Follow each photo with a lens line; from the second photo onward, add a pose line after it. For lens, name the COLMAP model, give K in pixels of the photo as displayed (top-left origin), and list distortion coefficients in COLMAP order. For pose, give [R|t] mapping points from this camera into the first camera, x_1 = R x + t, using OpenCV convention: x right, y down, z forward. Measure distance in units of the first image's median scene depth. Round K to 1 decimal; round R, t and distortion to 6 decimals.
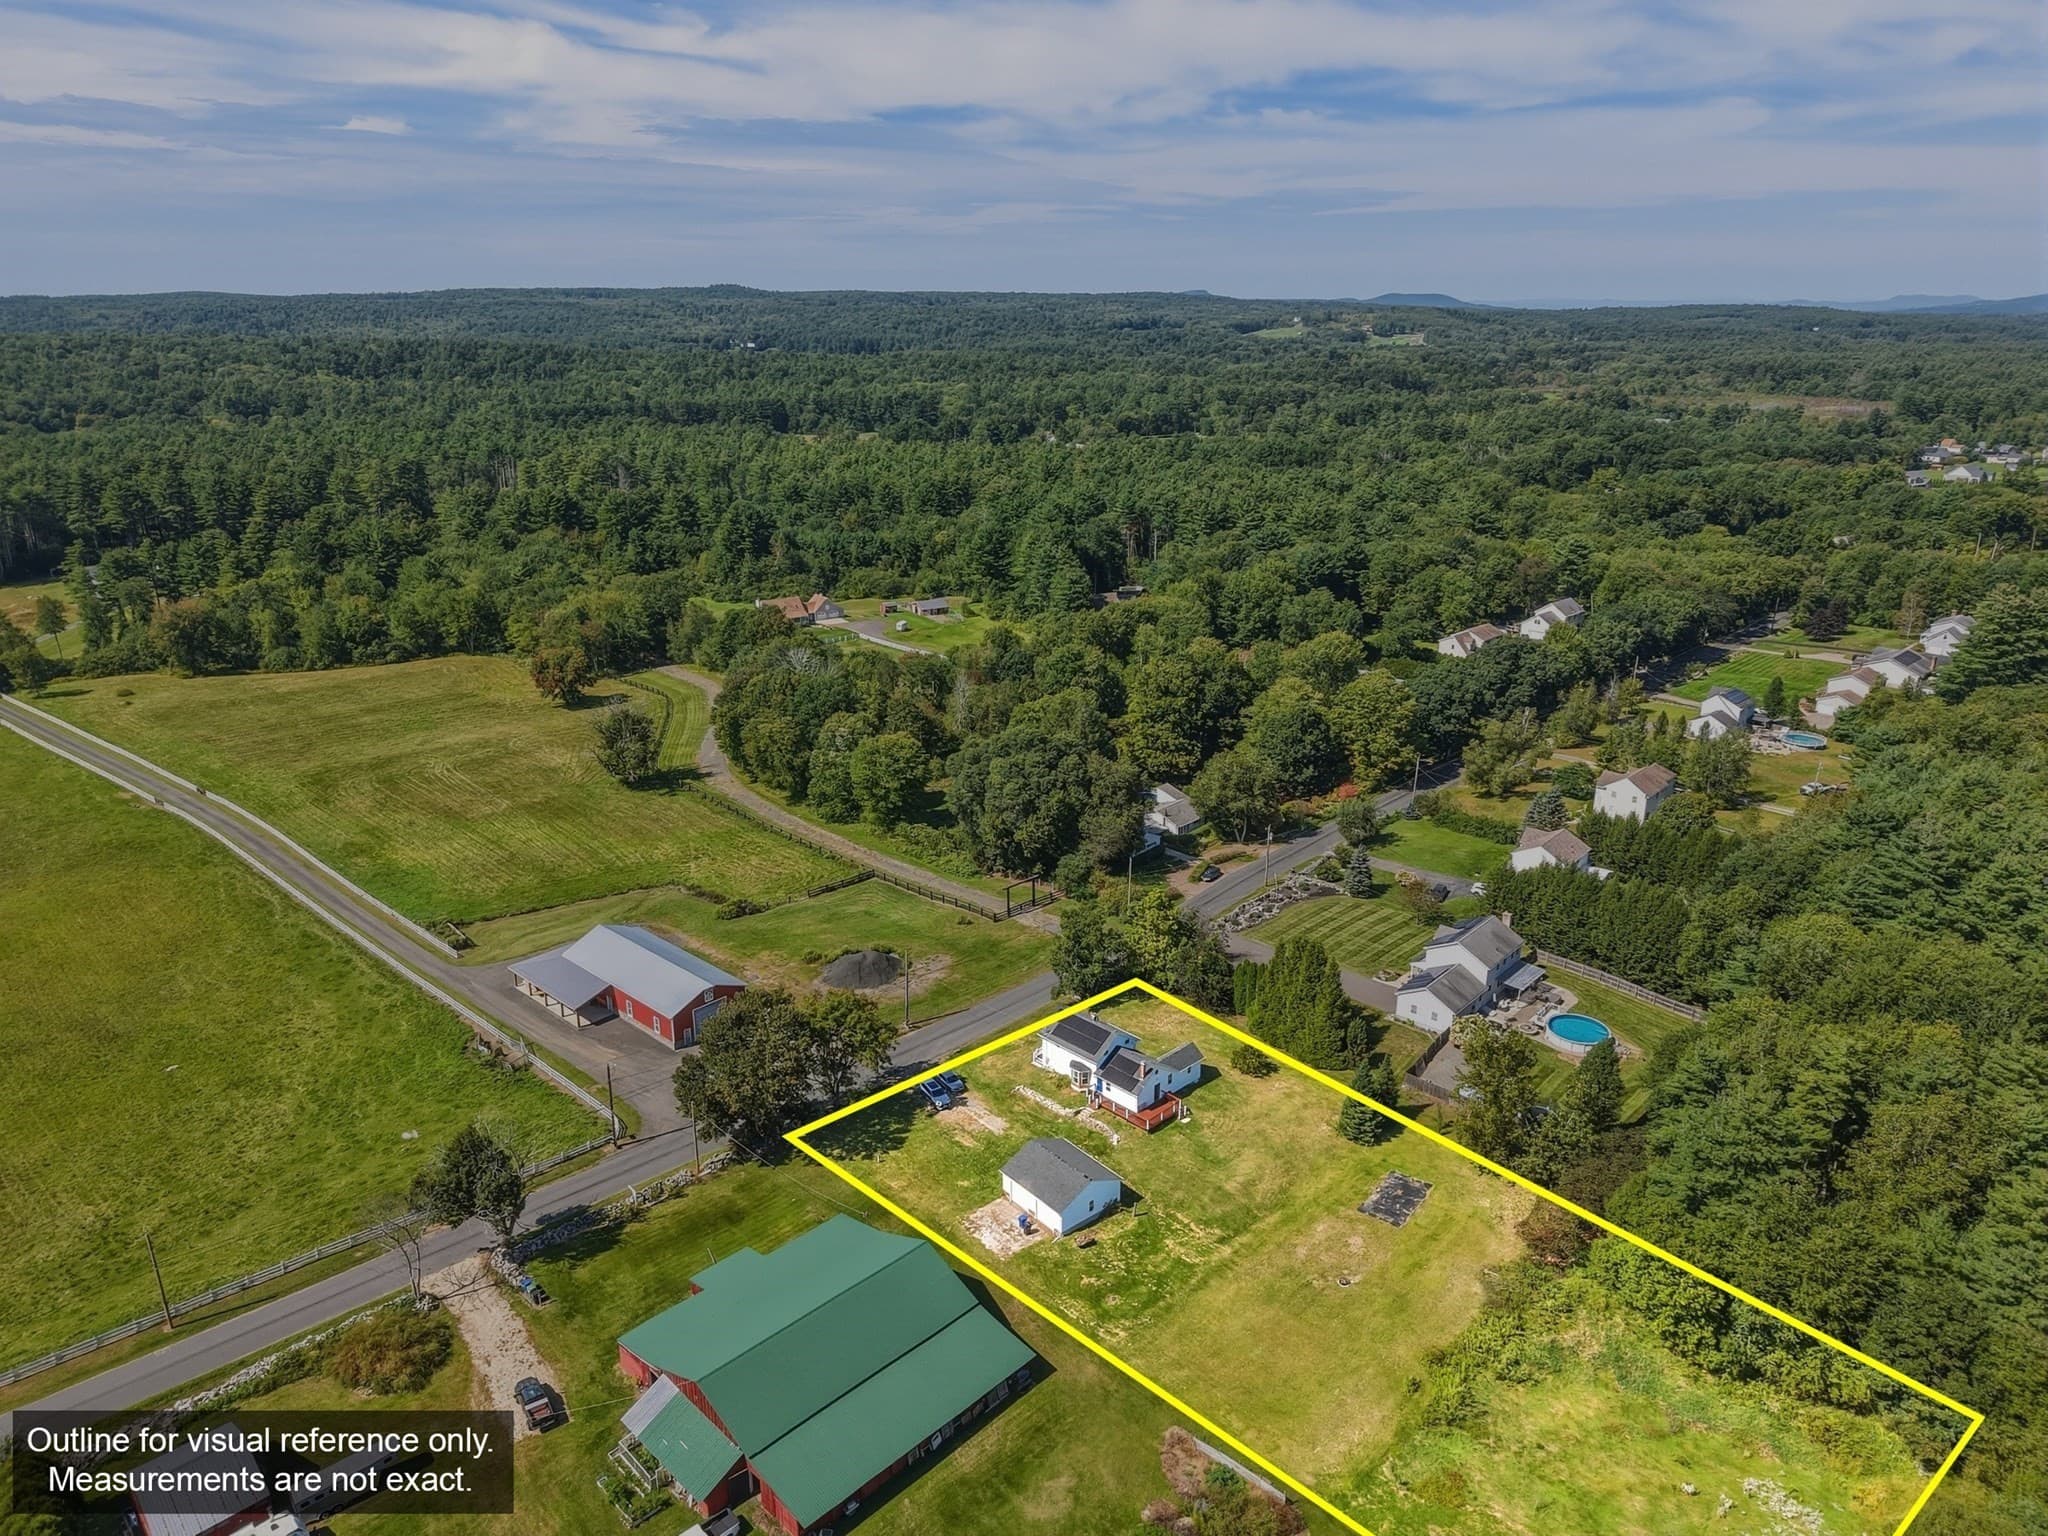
lens RADIAL K [[1369.6, 0, 1024.0], [0, 1369.6, 768.0], [0, 0, 1]] dist [0.006704, -0.002934]
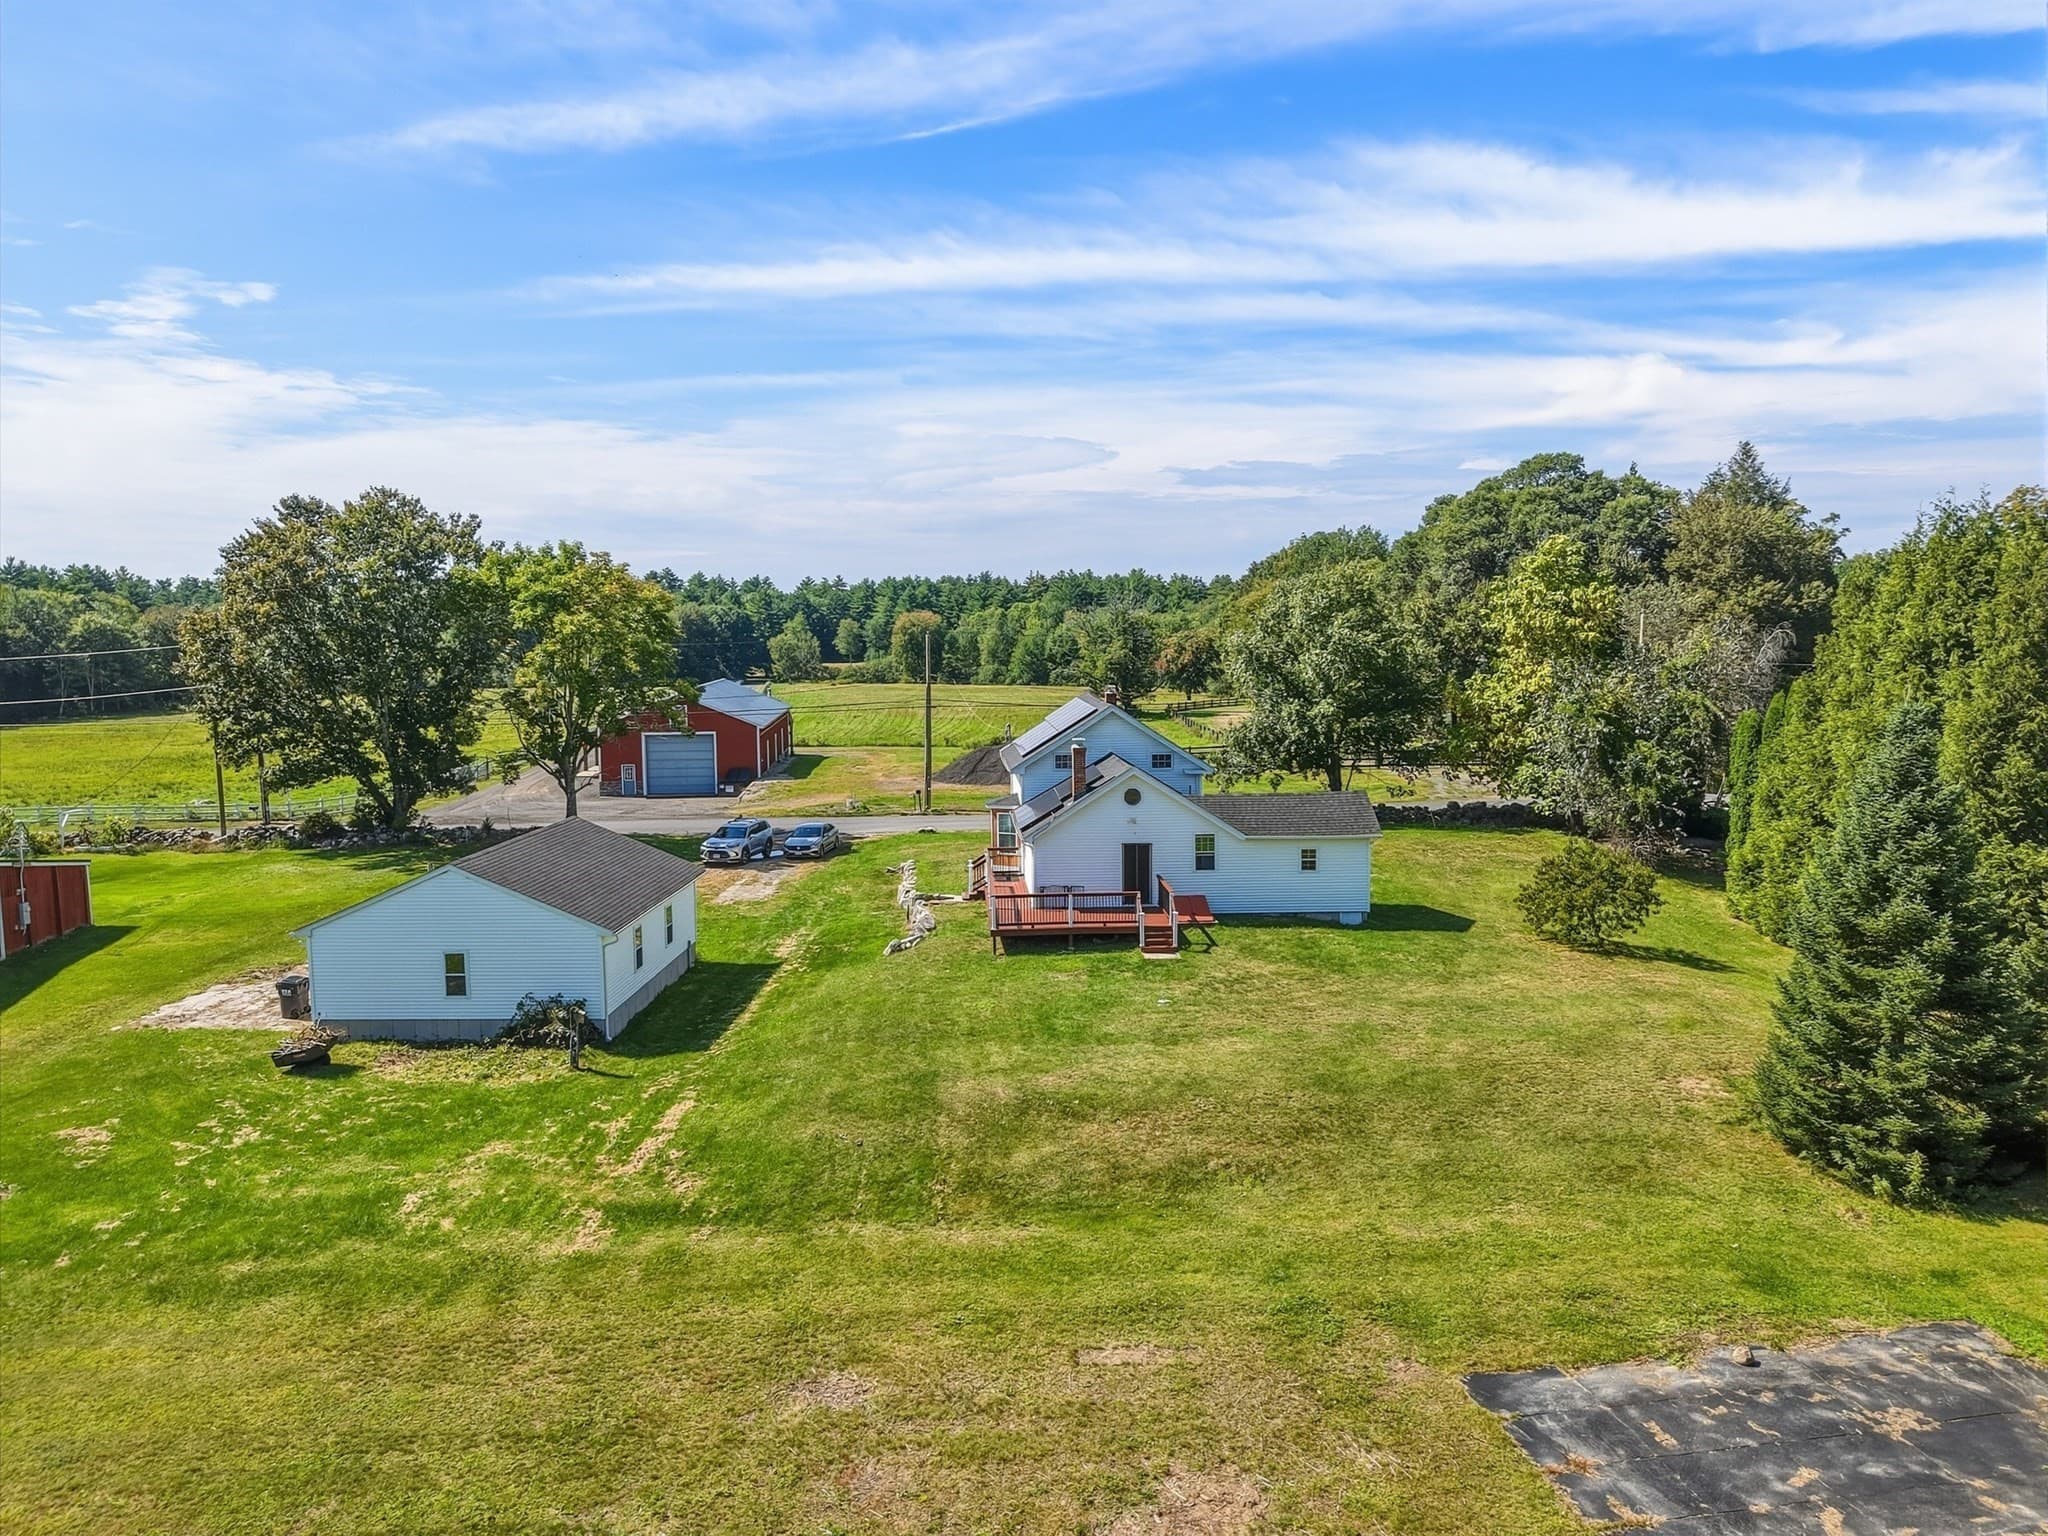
lens RADIAL K [[1369.6, 0, 1024.0], [0, 1369.6, 768.0], [0, 0, 1]] dist [0.006704, -0.002934]
pose [[0.745540, 0.061098, -0.663655, 0.273369], [-0.201415, 0.969881, -0.136977, 0.259229], [0.635297, 0.235792, 0.735391, 0.759898]]
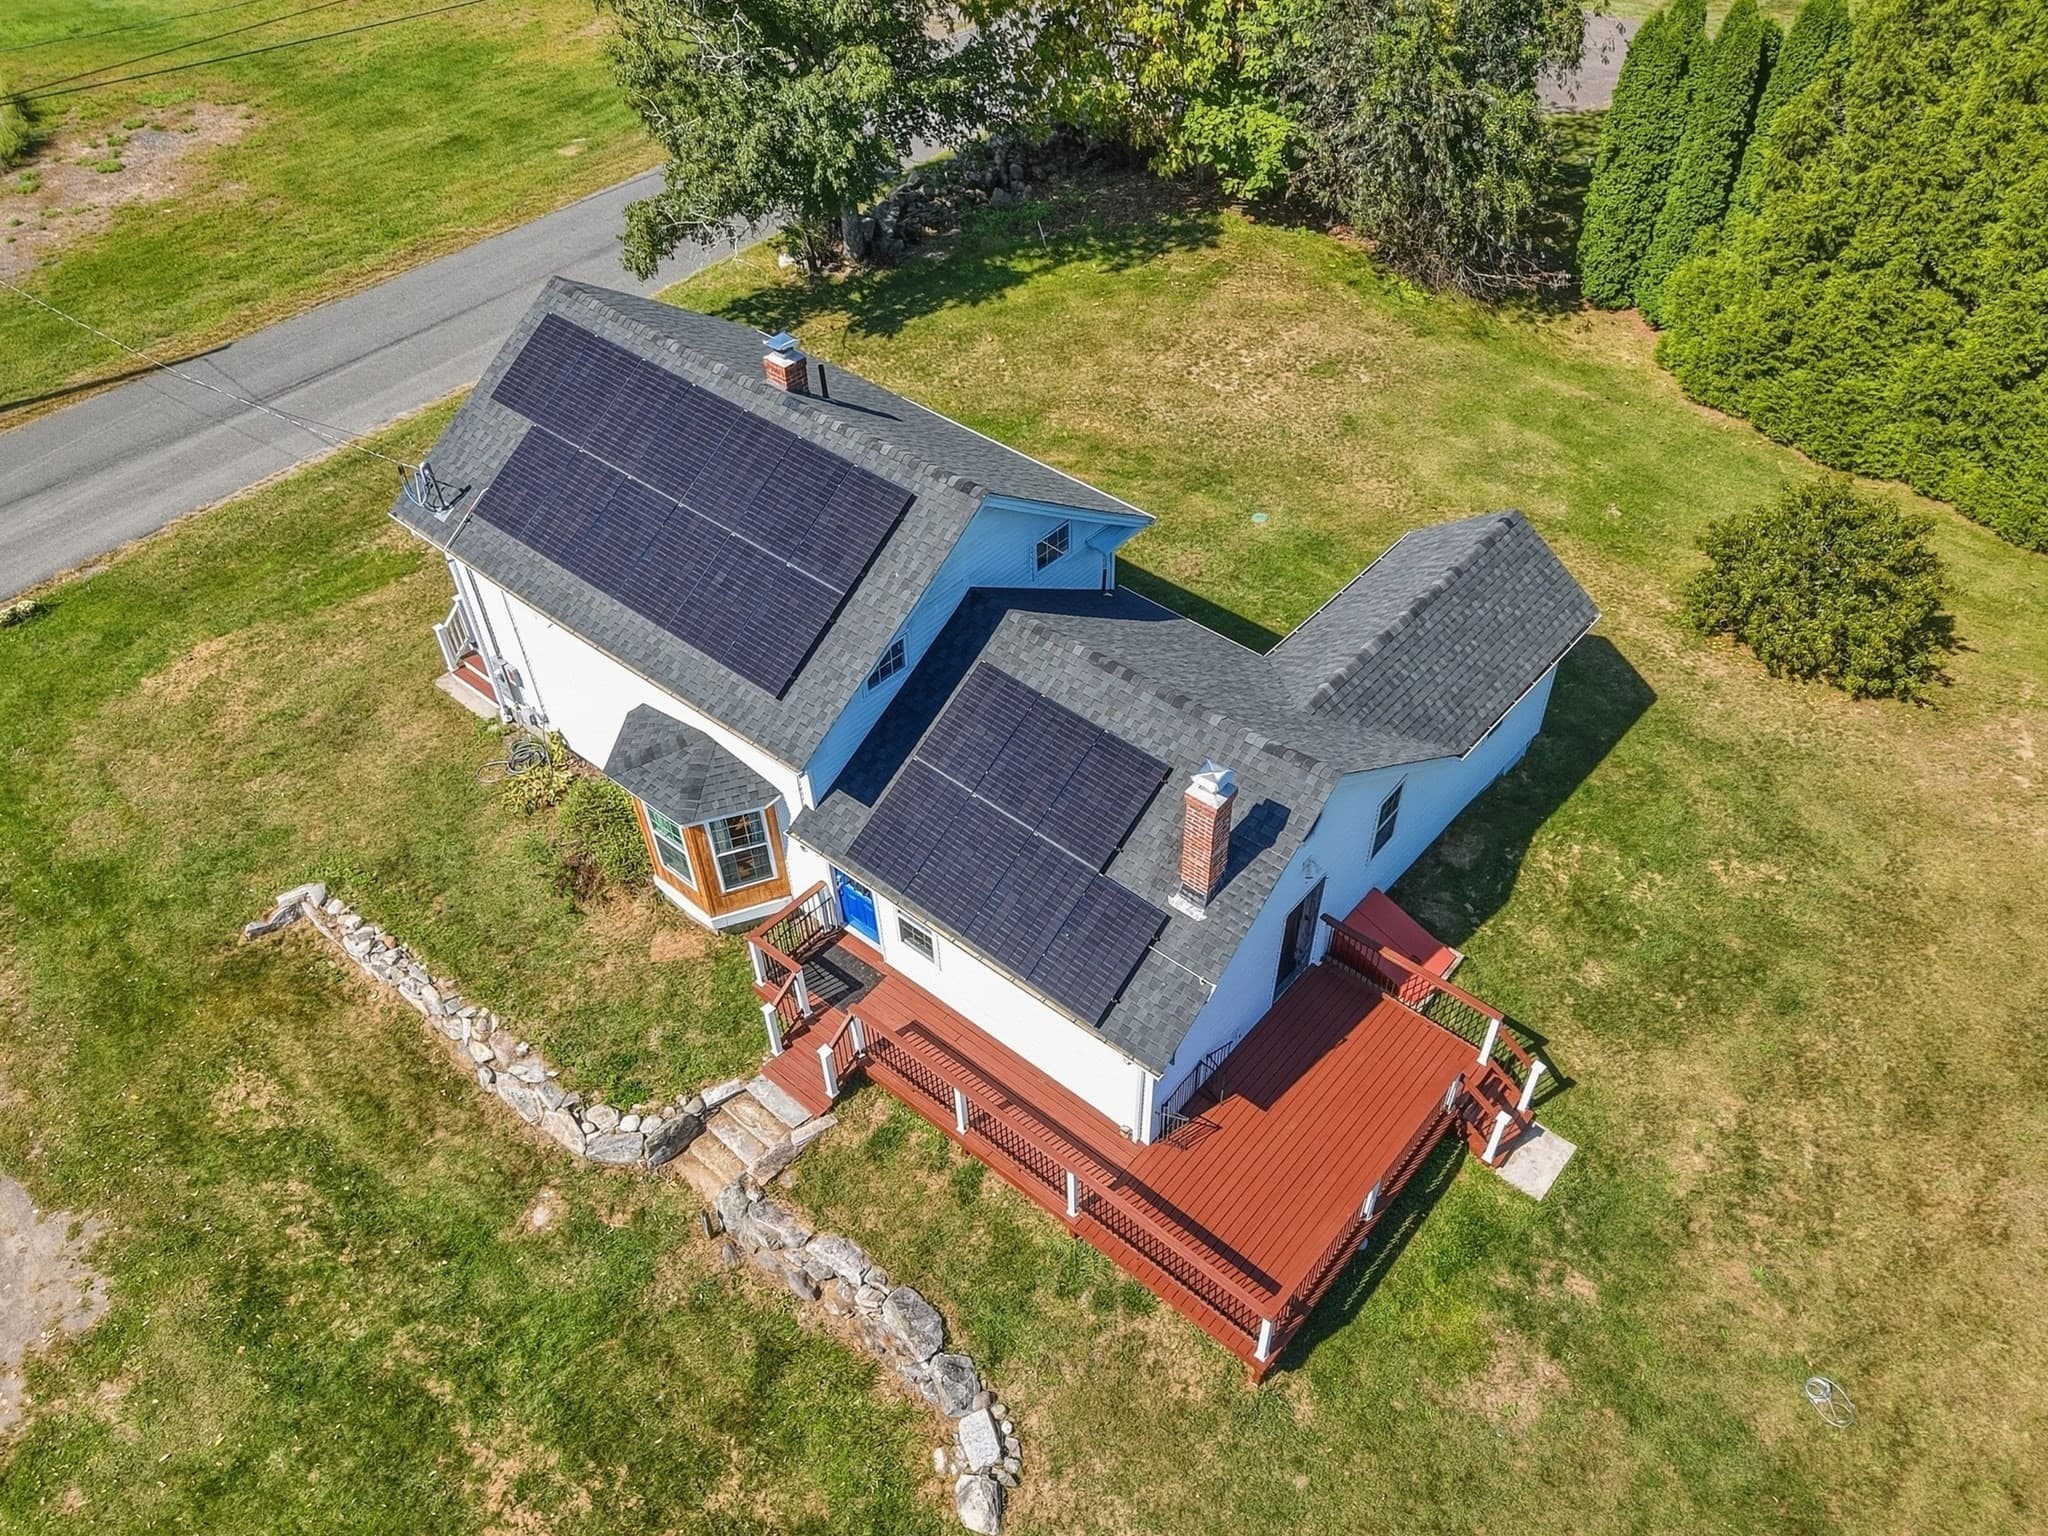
lens RADIAL K [[1511.7, 0, 1030.6], [0, 1511.7, 768.9], [0, 0, 1]] dist [0.004283, -0.000922]
pose [[0.995920, -0.066485, 0.061009, 0.064521], [0.033388, 0.899636, 0.435362, 0.160132], [-0.083831, -0.431549, 0.898186, 0.881938]]
